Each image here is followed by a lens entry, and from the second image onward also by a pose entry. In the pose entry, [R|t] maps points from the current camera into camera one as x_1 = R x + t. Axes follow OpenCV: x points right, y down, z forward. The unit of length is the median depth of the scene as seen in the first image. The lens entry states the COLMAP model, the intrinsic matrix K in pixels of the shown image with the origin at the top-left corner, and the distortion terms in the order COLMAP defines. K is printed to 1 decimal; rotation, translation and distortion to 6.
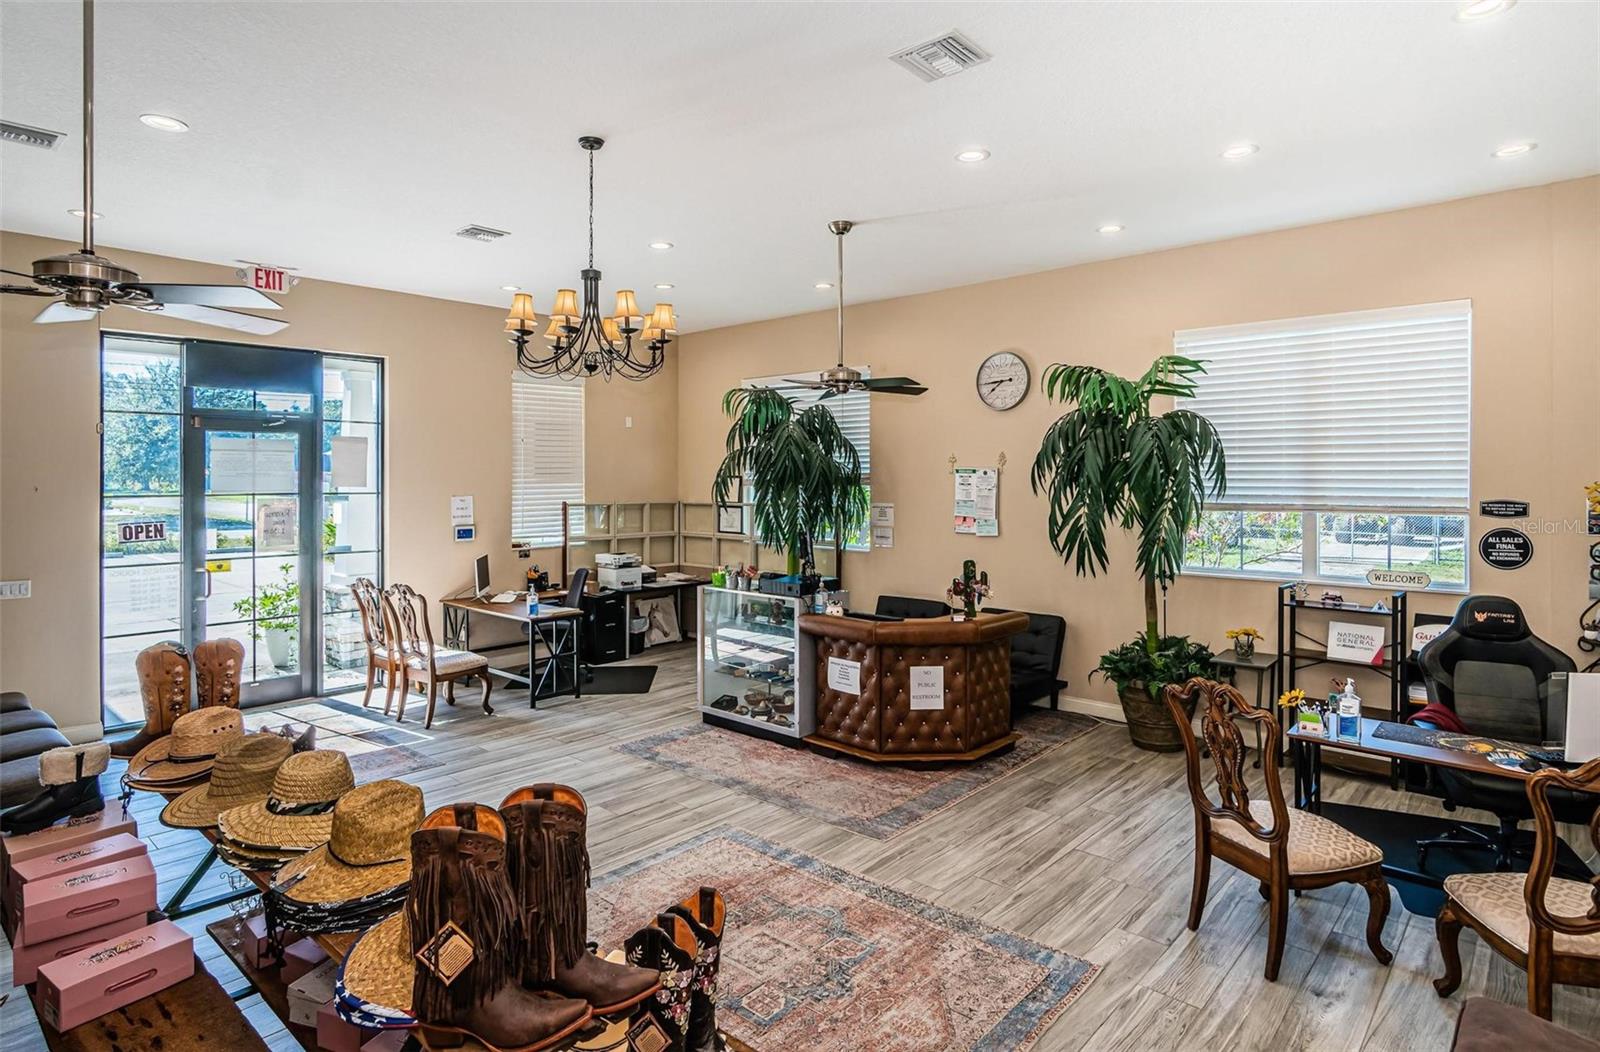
lens RADIAL K [[864.1, 0, 803.6], [0, 864.1, 481.5], [0, 0, 1]] dist [-0.000937, 0.003031]
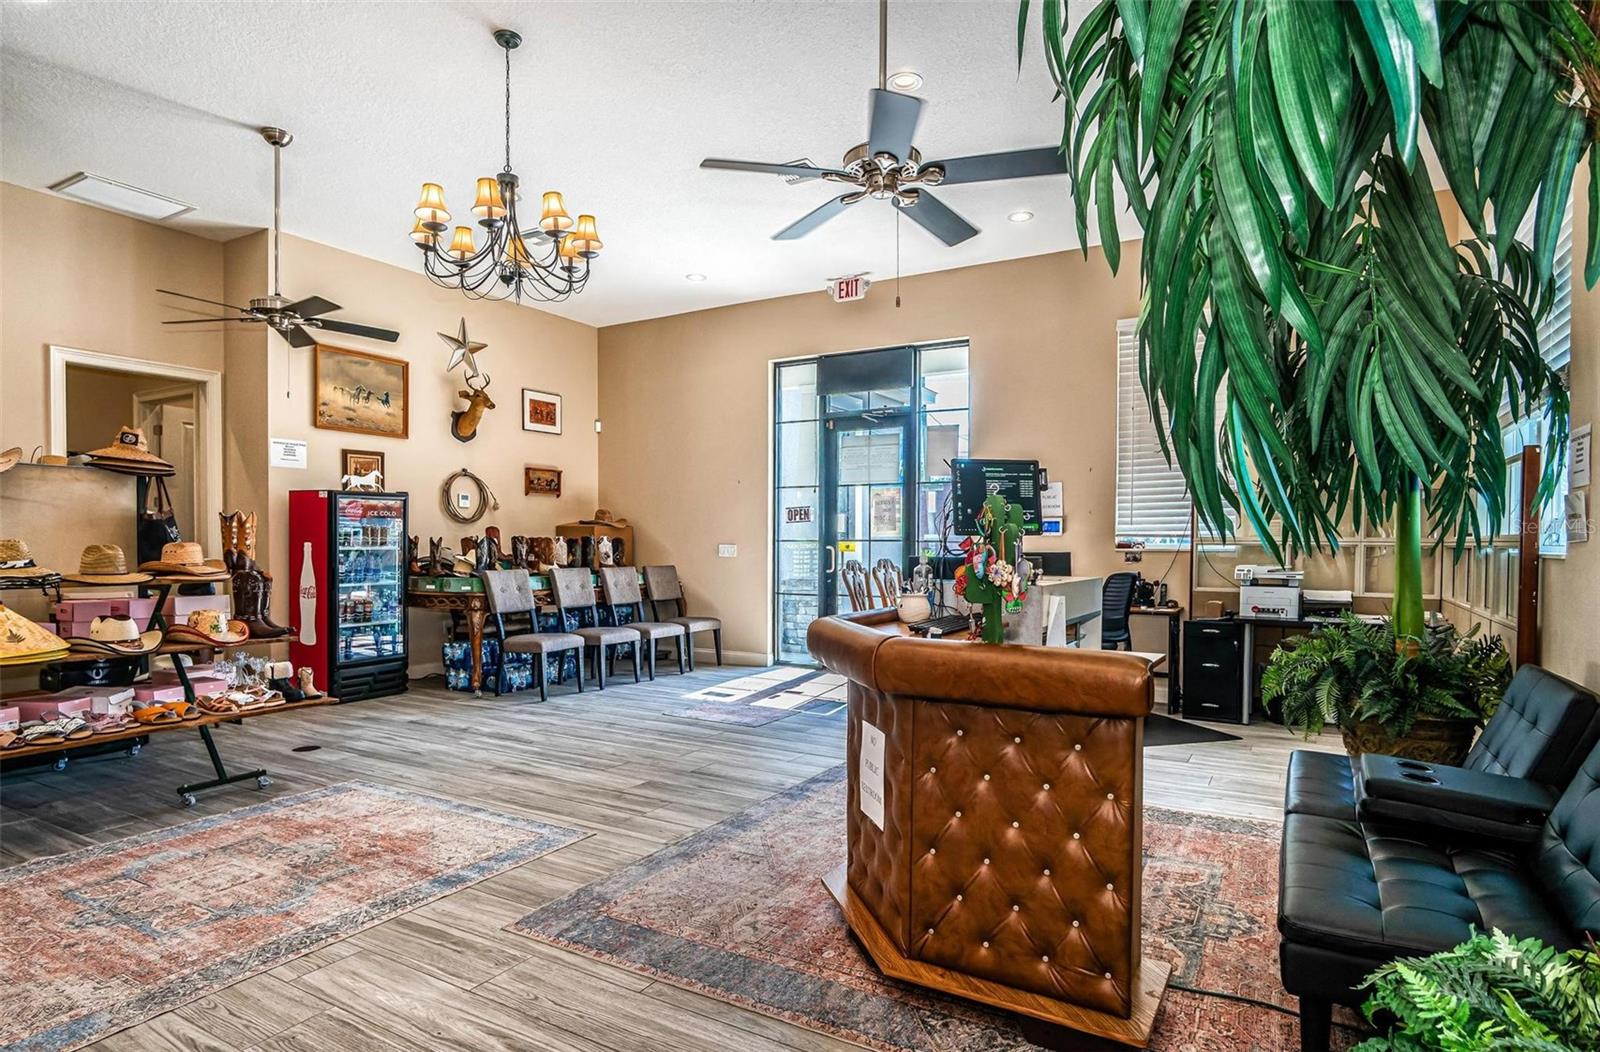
lens RADIAL K [[865.3, 0, 802.4], [0, 865.3, 564.3], [0, 0, 1]] dist [-0.001715, 0.001480]
pose [[0.199964, 0.026253, -0.979451, 0.578928], [-0.012554, 0.999628, 0.024231, 0.117354], [0.979723, 0.007450, 0.200219, 0.870062]]
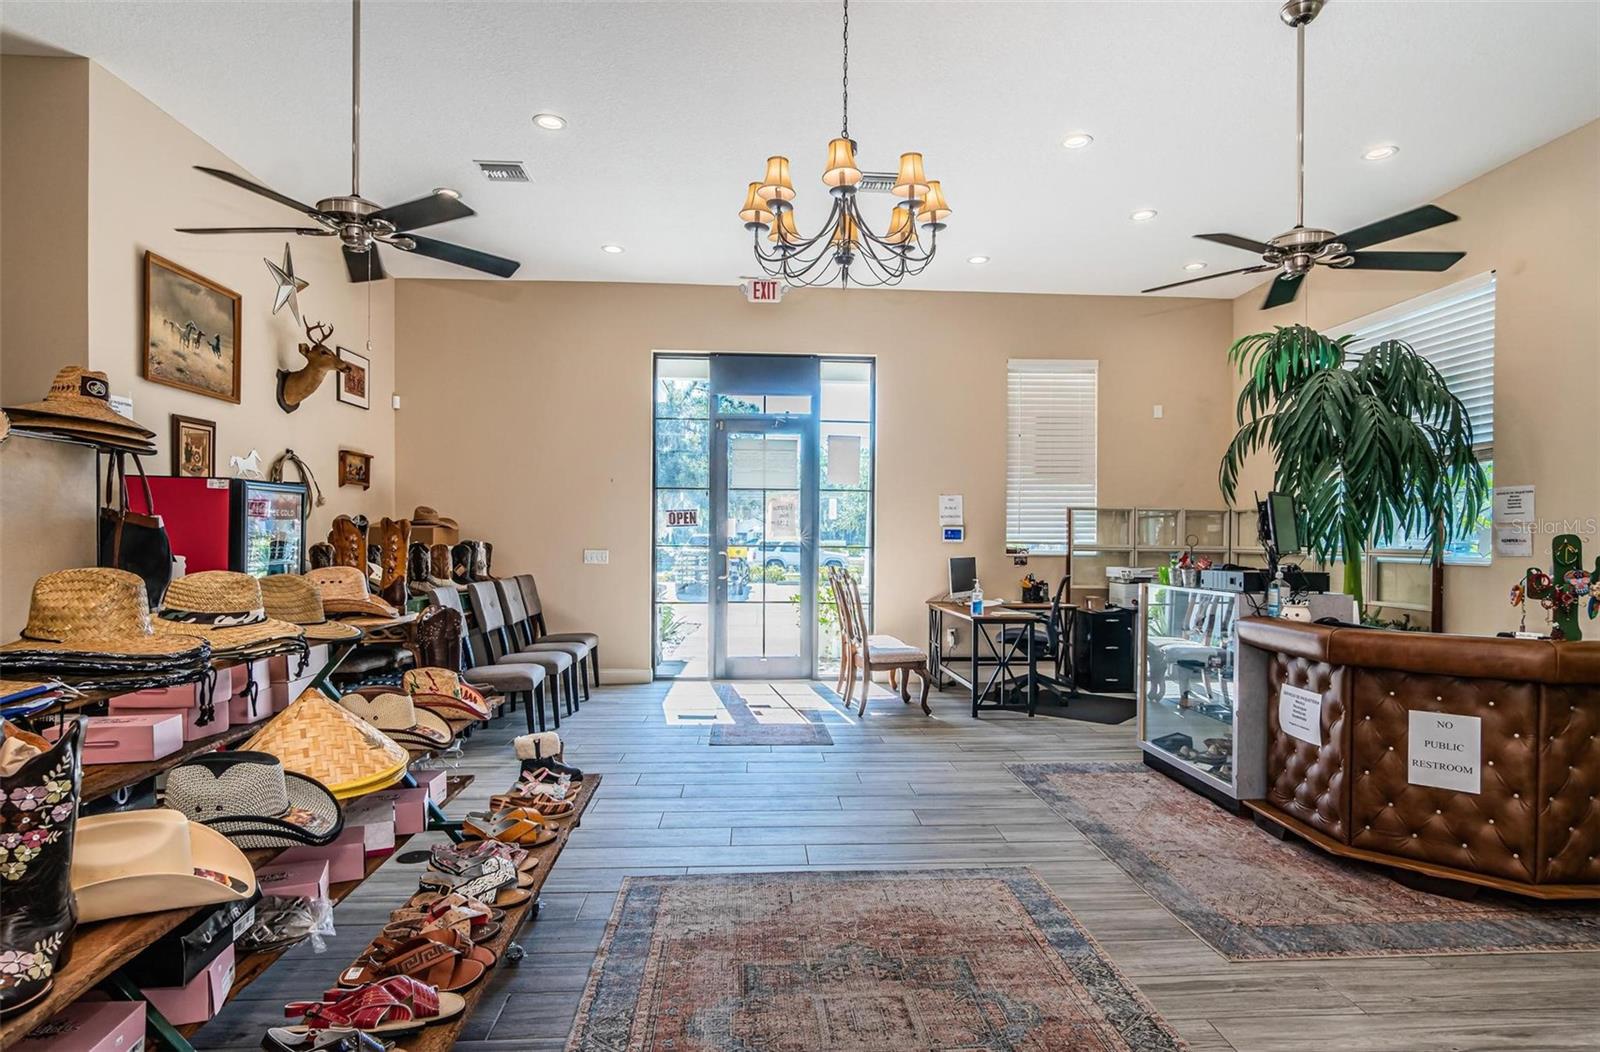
lens RADIAL K [[870.4, 0, 807.8], [0, 870.4, 547.7], [0, 0, 1]] dist [-0.002430, 0.002144]
pose [[0.717208, 0.012353, -0.696750, 0.240015], [-0.012338, 0.999911, 0.005027, 0.106442], [0.696750, 0.004991, 0.717297, 0.293140]]
